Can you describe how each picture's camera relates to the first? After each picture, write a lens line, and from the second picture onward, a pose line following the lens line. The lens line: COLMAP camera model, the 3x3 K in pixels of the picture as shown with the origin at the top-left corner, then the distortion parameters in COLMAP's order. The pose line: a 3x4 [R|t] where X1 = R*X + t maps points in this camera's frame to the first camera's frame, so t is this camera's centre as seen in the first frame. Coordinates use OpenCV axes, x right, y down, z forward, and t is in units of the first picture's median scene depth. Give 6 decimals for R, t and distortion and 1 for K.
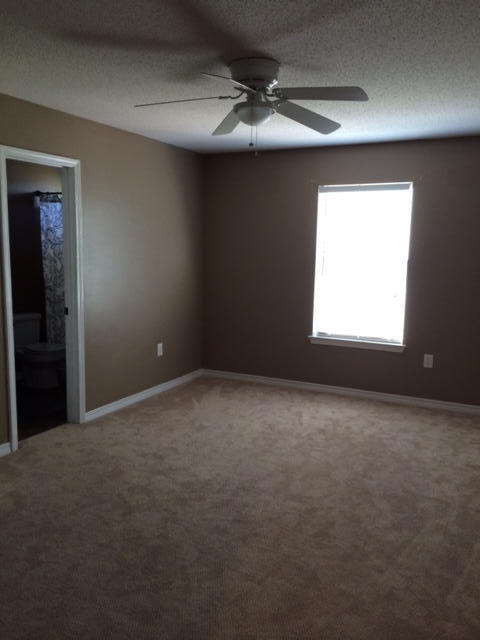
lens RADIAL K [[558.9, 0, 238.1], [0, 558.9, 321.1], [0, 0, 1]] dist [0.043128, 0.000898]
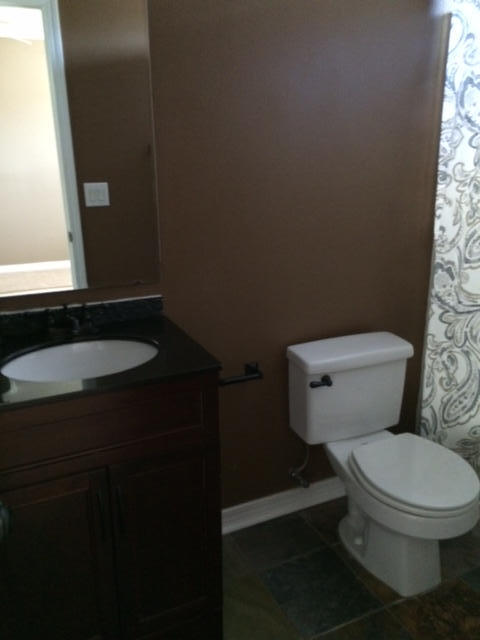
lens RADIAL K [[558.9, 0, 238.3], [0, 558.9, 318.6], [0, 0, 1]] dist [0.043128, 0.000898]
pose [[0.793896, 0.156950, -0.587449, -0.232246], [-0.064368, 0.982377, 0.175475, -0.080070], [0.604637, -0.101496, 0.790008, 0.655417]]
